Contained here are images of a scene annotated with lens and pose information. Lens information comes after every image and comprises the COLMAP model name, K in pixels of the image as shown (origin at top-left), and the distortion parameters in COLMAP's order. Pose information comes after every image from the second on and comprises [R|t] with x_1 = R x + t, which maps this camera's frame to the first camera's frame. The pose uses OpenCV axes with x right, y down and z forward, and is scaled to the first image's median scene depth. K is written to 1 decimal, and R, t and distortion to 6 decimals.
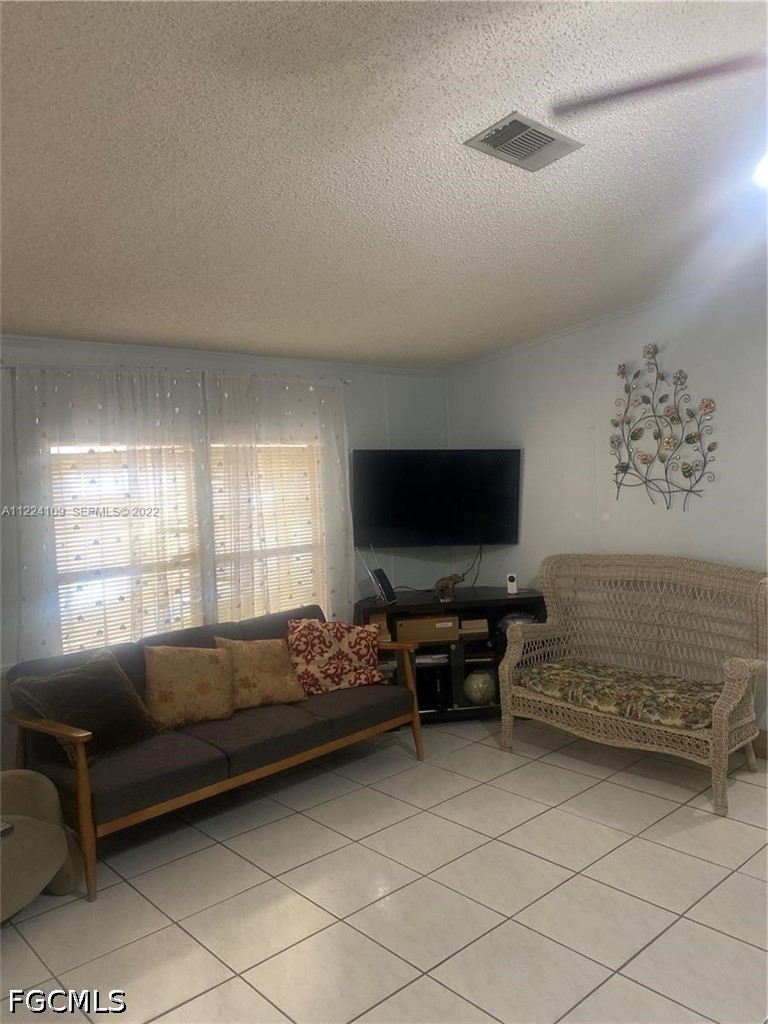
lens RADIAL K [[773.5, 0, 386.1], [0, 773.5, 508.0], [0, 0, 1]] dist [0.107681, -0.196553]
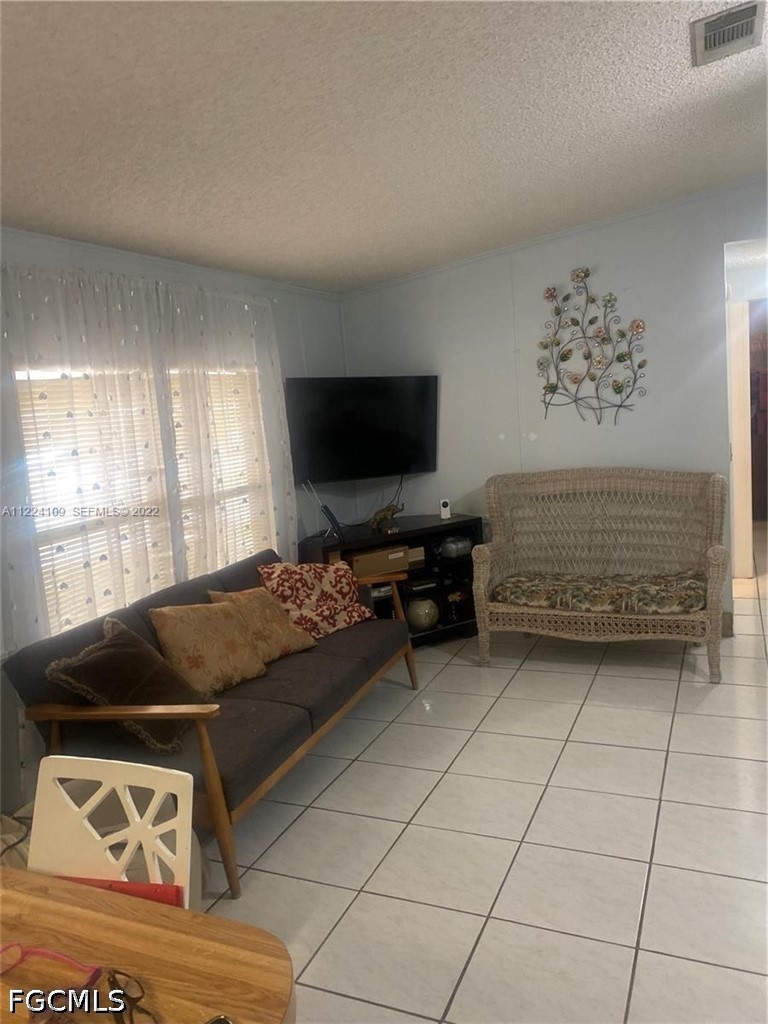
lens RADIAL K [[773.5, 0, 386.1], [0, 773.5, 508.0], [0, 0, 1]] dist [0.107681, -0.196553]
pose [[0.919553, -0.084508, 0.383773, -0.340858], [0.059585, 0.995295, 0.076397, 0.016832], [-0.388423, -0.047384, 0.920262, 0.116113]]
